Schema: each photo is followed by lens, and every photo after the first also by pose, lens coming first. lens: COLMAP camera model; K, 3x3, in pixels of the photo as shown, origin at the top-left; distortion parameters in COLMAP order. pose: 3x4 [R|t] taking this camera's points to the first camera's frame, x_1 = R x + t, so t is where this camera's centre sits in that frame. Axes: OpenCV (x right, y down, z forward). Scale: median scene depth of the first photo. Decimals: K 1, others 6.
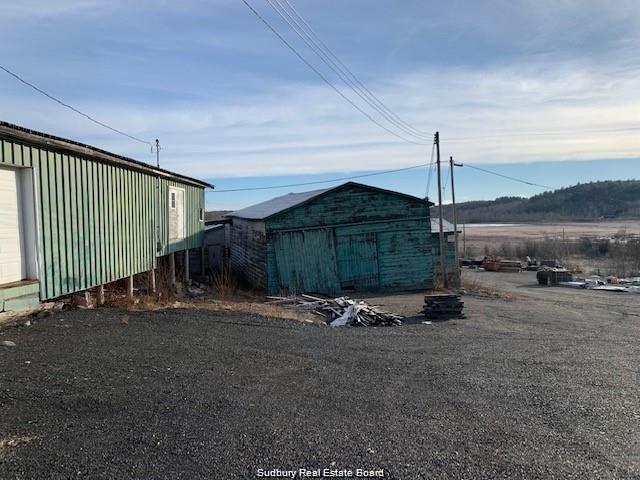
lens RADIAL K [[504.1, 0, 320.4], [0, 504.1, 244.3], [0, 0, 1]] dist [0.034731, -0.026591]
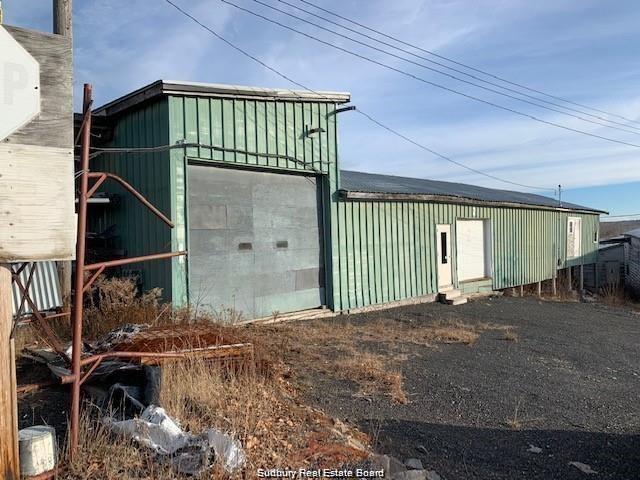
lens RADIAL K [[504.1, 0, 322.7], [0, 504.1, 236.7], [0, 0, 1]] dist [0.034731, -0.026591]
pose [[0.739245, 0.008053, -0.673389, 0.109487], [-0.034131, 0.999091, -0.025520, -0.006036], [0.672572, 0.041849, 0.738848, -0.370364]]
